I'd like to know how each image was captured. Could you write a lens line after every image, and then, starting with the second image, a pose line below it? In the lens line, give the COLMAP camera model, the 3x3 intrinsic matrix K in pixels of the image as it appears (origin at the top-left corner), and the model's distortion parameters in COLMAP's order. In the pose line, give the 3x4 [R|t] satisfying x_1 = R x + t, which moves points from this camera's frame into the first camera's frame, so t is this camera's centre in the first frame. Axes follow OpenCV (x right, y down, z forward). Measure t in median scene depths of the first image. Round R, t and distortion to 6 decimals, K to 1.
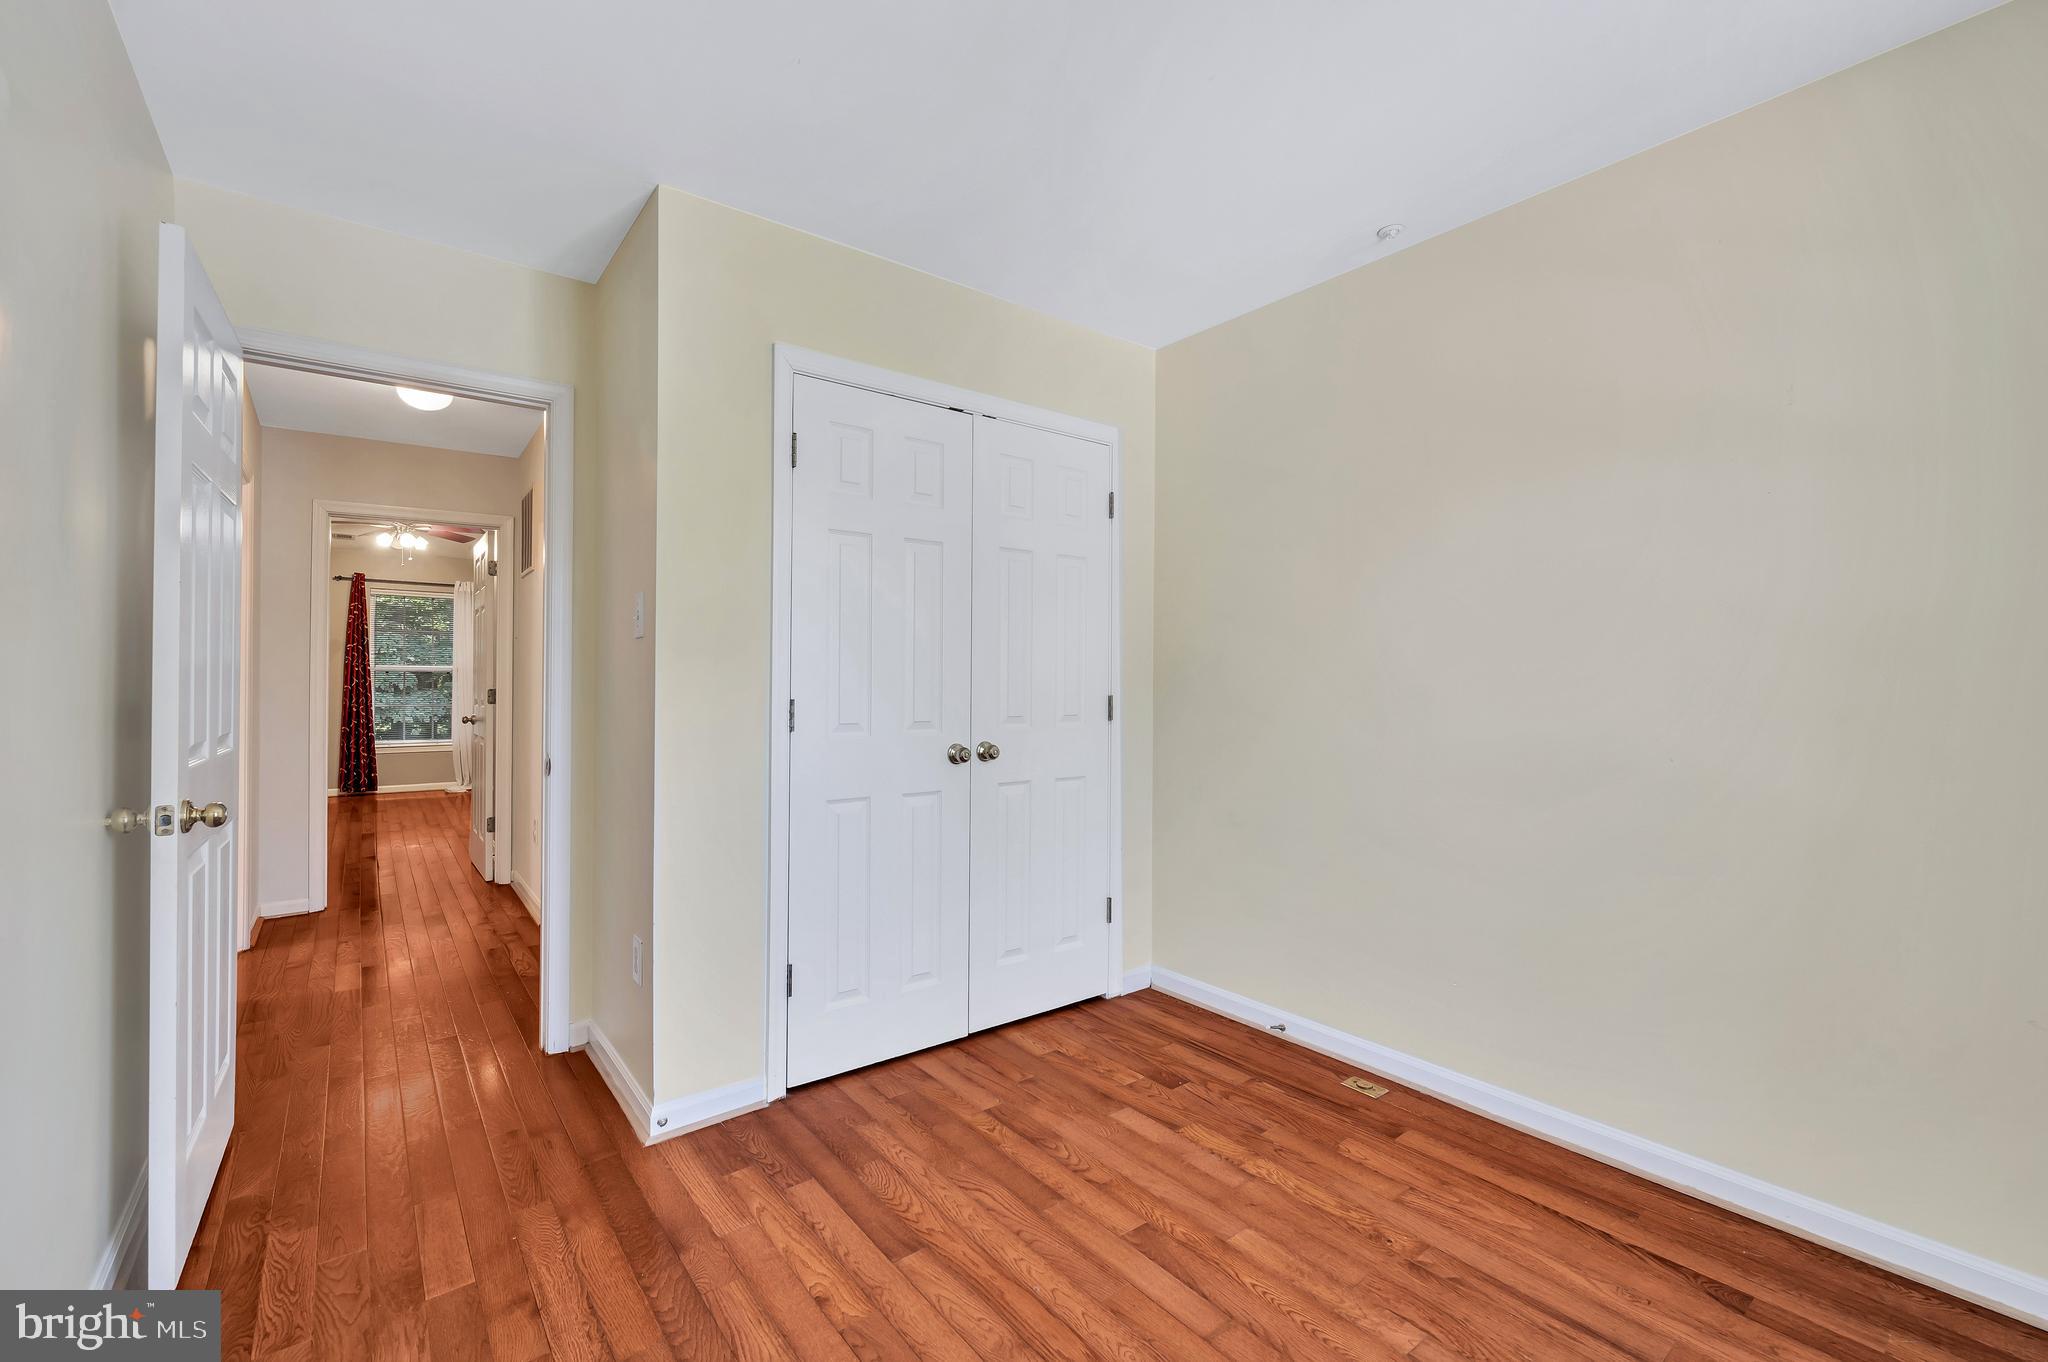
lens RADIAL K [[901.2, 0, 1024.0], [0, 901.2, 681.0], [0, 0, 1]] dist [-0.000132, 0.000096]
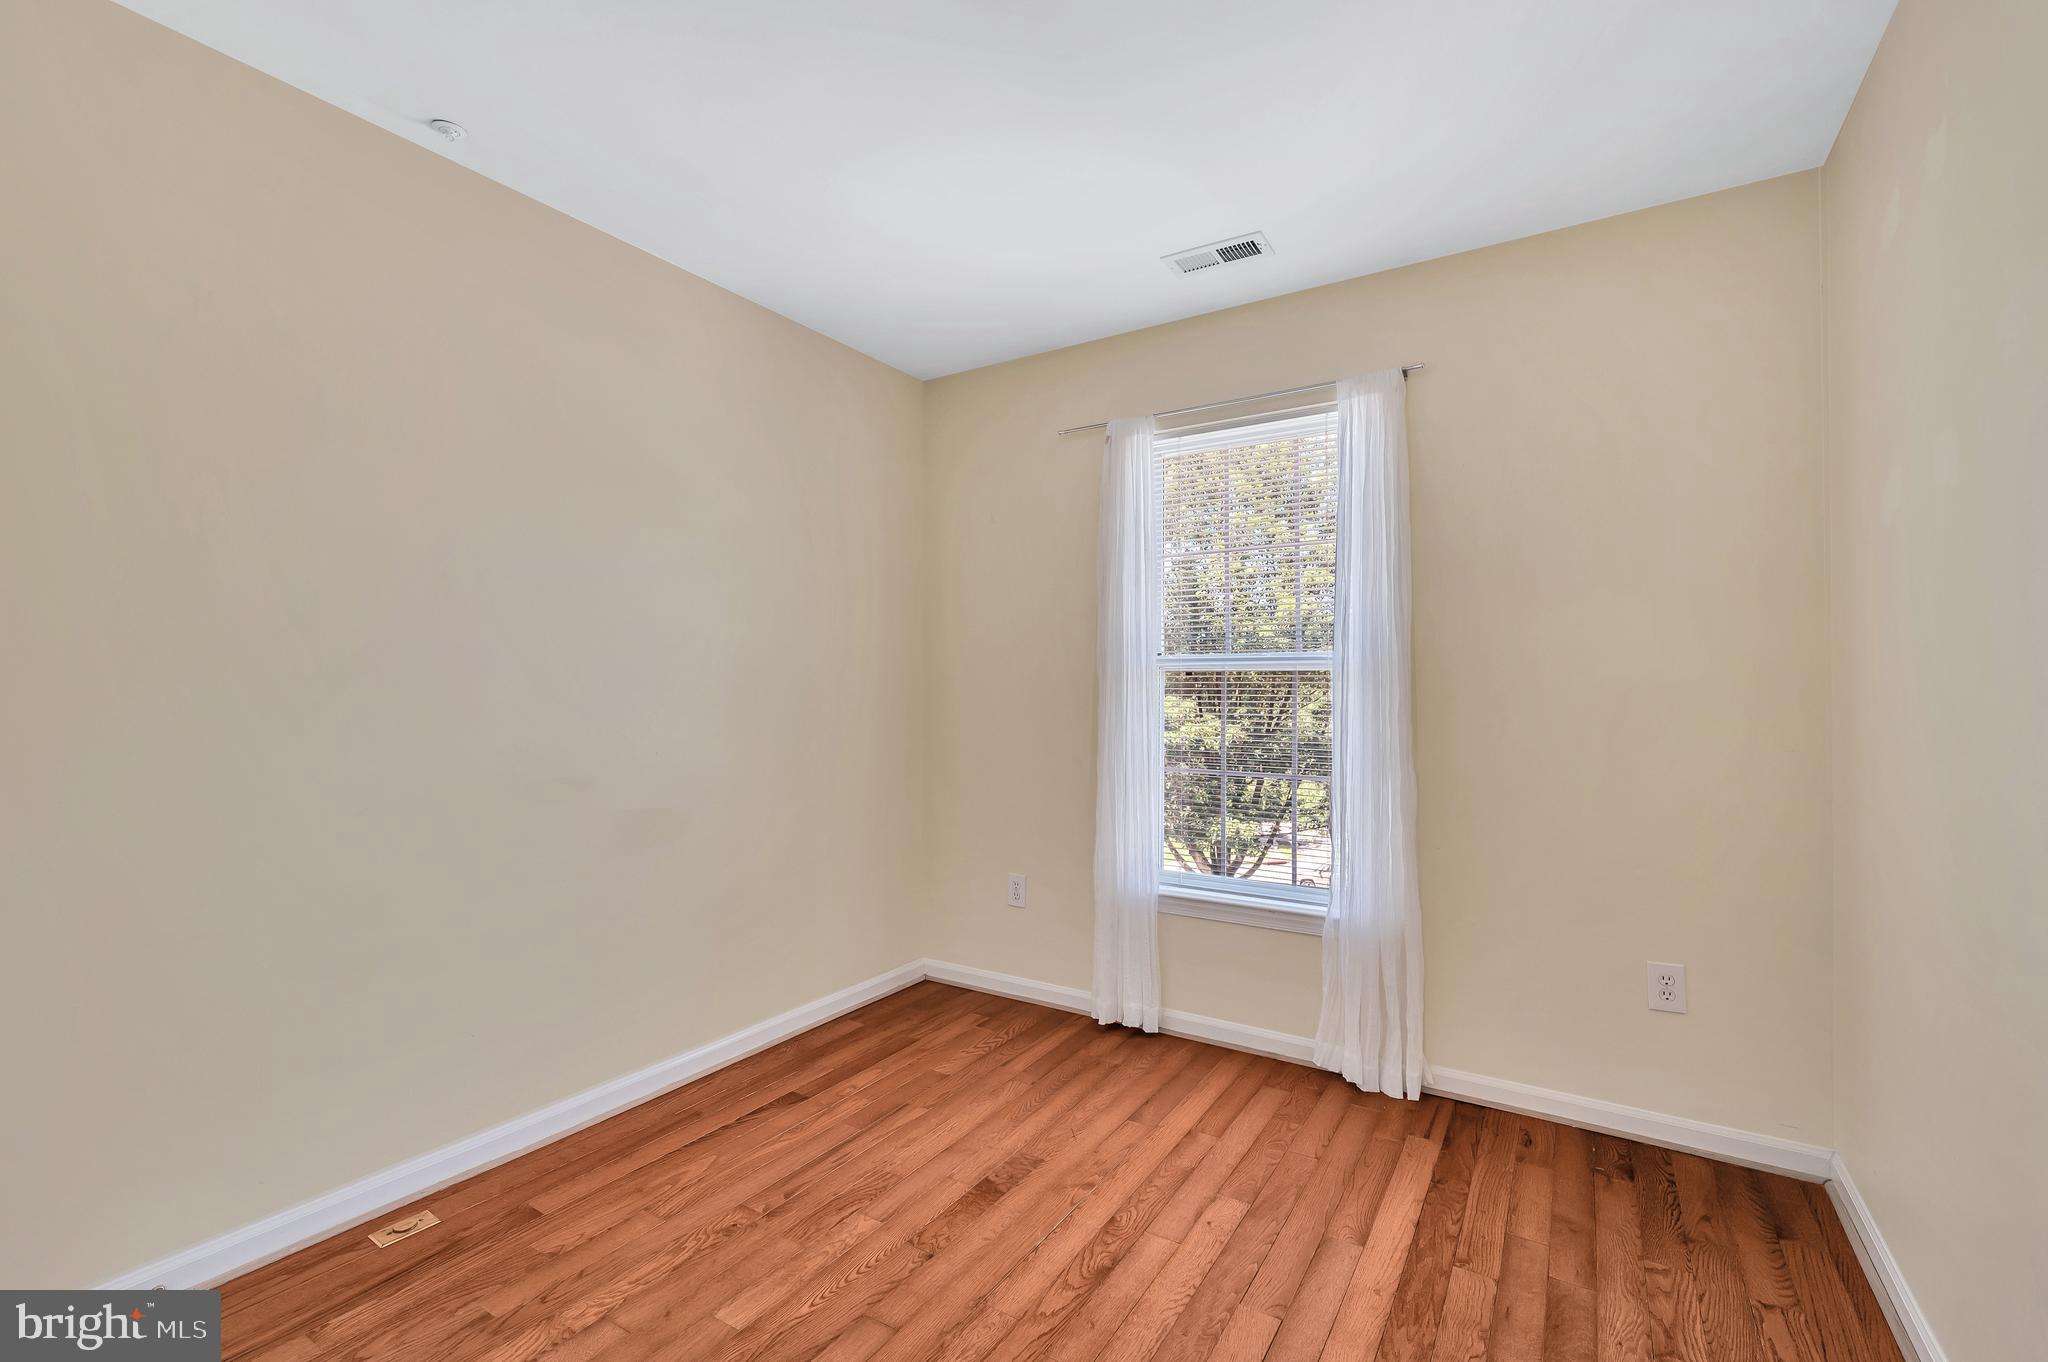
lens RADIAL K [[901.2, 0, 1024.0], [0, 901.2, 681.0], [0, 0, 1]] dist [-0.000132, 0.000096]
pose [[-0.355111, 0.010410, 0.934766, -0.699936], [-0.000149, 0.999937, -0.011192, -0.005214], [-0.934824, -0.004114, -0.355088, 1.044780]]
